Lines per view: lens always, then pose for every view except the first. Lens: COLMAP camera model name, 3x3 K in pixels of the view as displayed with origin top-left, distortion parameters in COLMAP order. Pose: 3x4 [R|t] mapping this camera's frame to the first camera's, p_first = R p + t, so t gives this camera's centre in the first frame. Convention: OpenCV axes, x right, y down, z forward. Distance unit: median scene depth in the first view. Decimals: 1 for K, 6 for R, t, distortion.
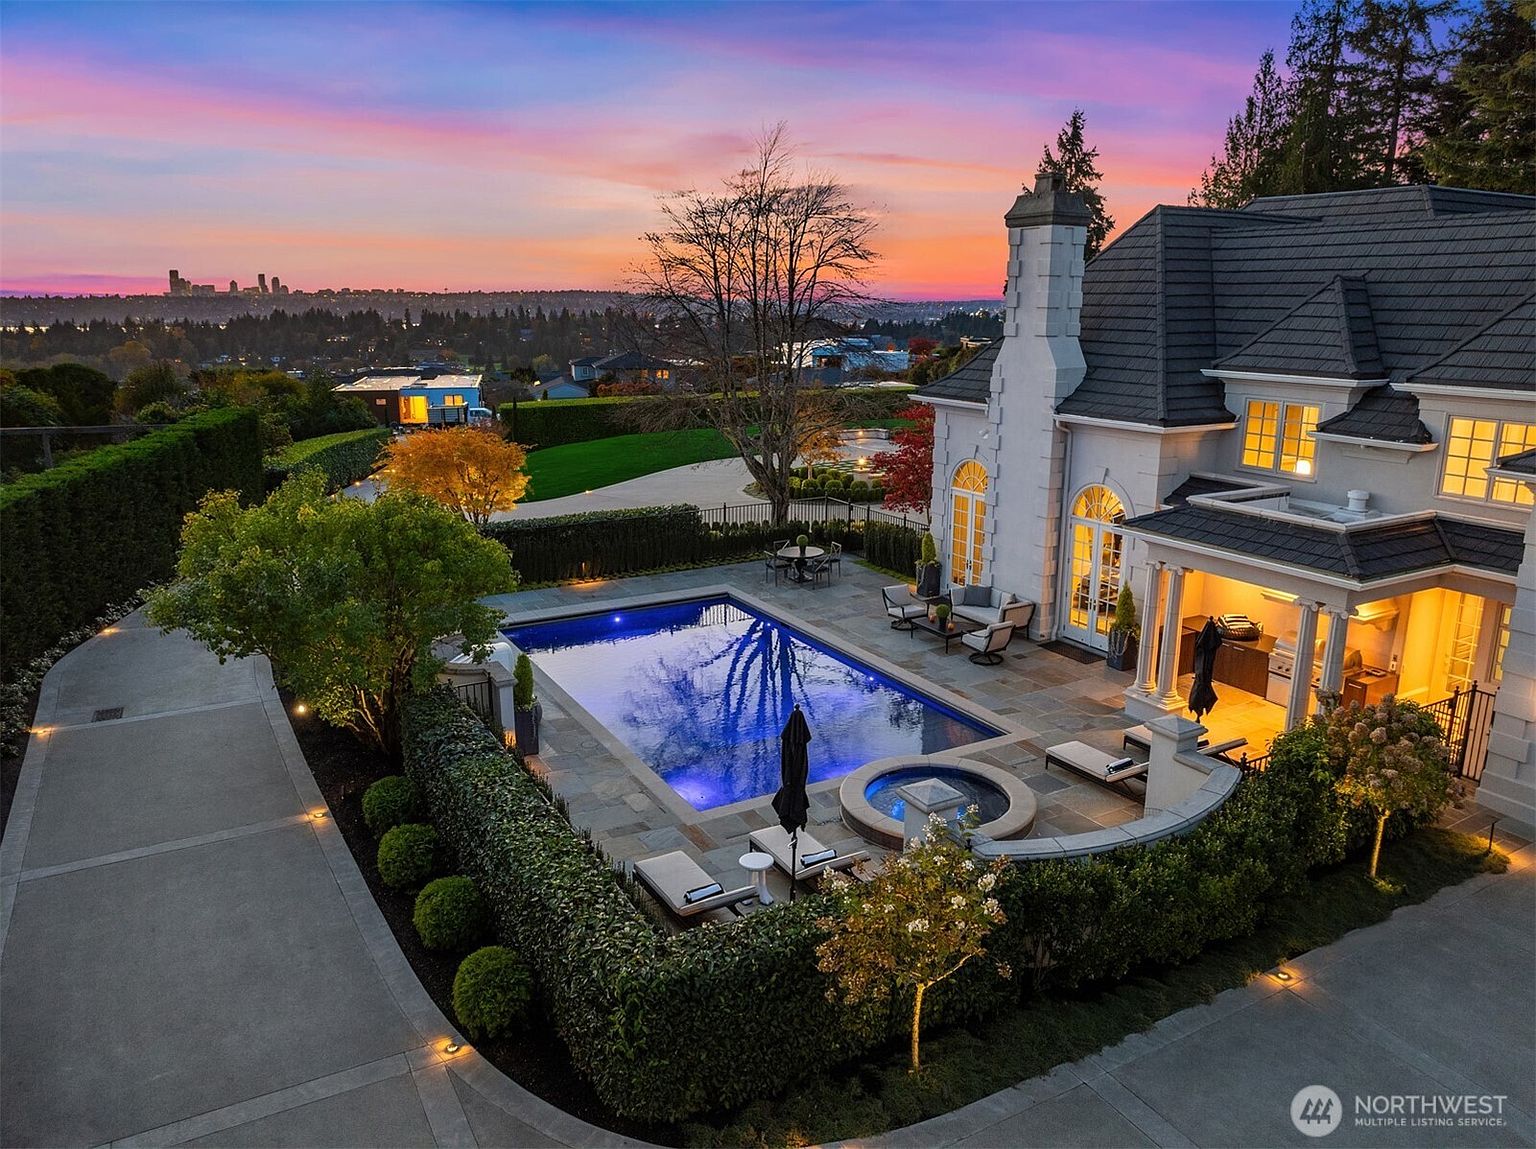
lens RADIAL K [[1086.7, 0, 761.9], [0, 1086.7, 564.6], [0, 0, 1]] dist [-0.041338, 0.009794]
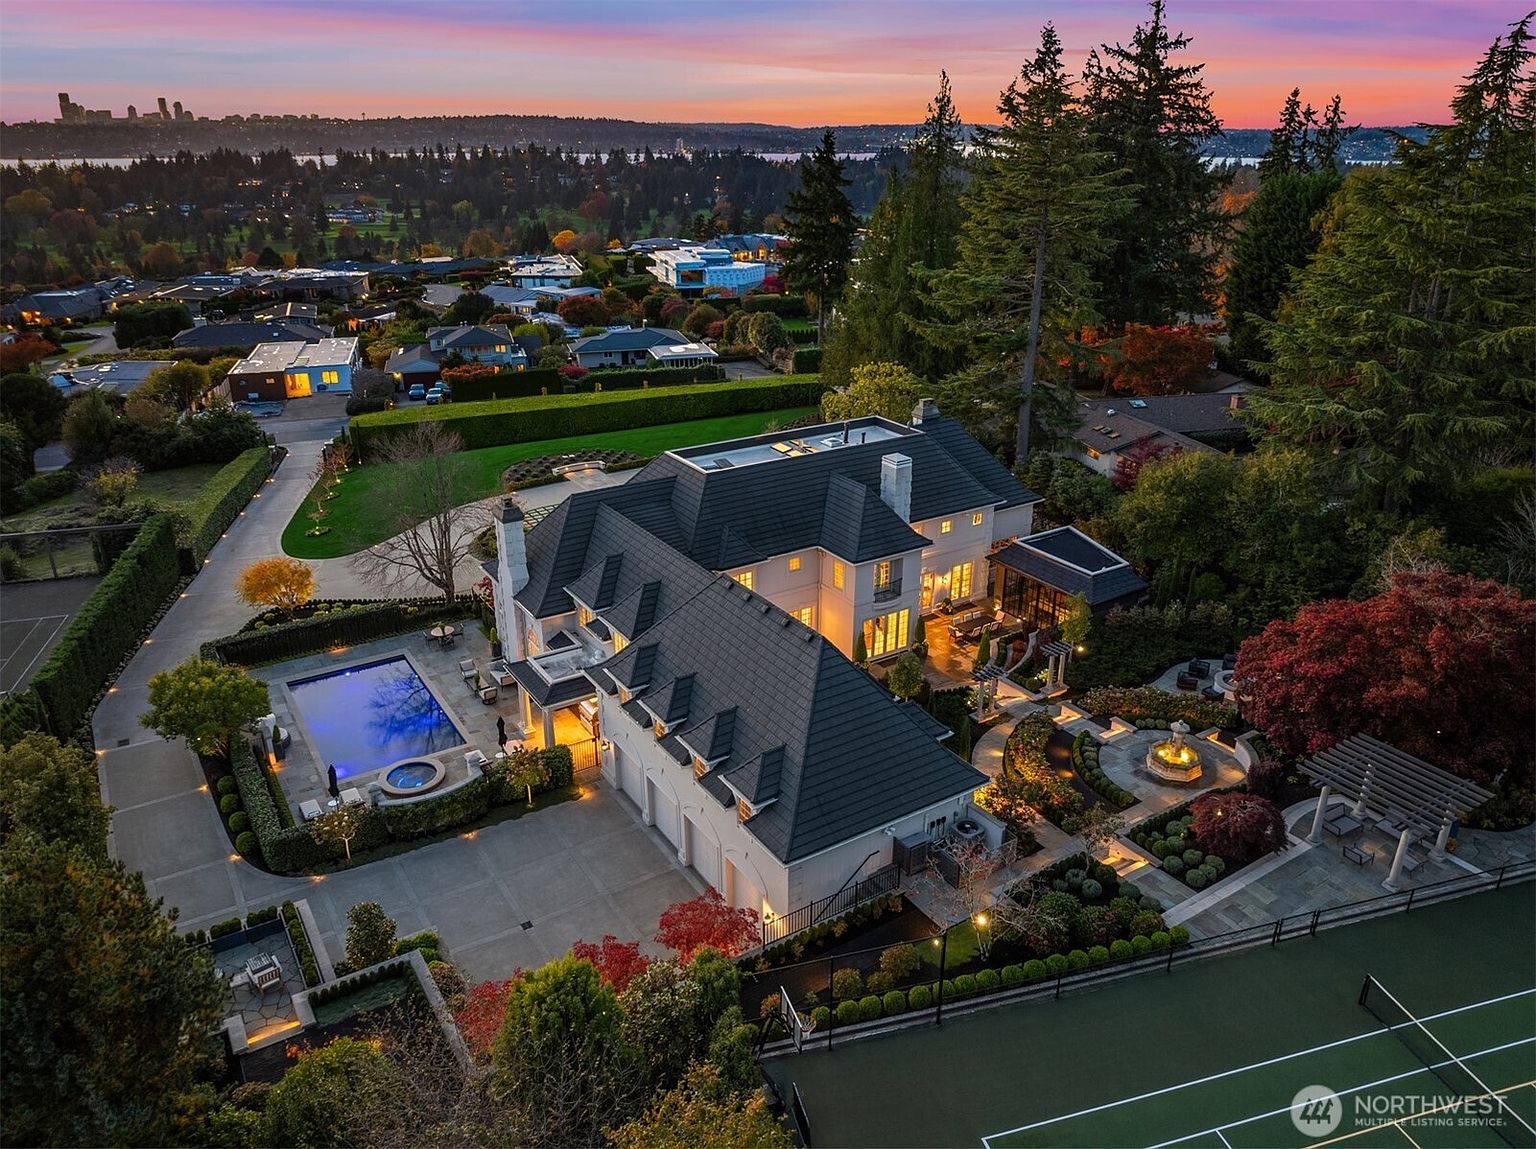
lens RADIAL K [[1086.7, 0, 774.5], [0, 1086.7, 574.8], [0, 0, 1]] dist [-0.041338, 0.009794]
pose [[0.998232, -0.019480, 0.056153, 0.155052], [0.010106, 0.986638, 0.162613, -0.124836], [-0.058571, -0.161758, 0.985091, -0.296513]]
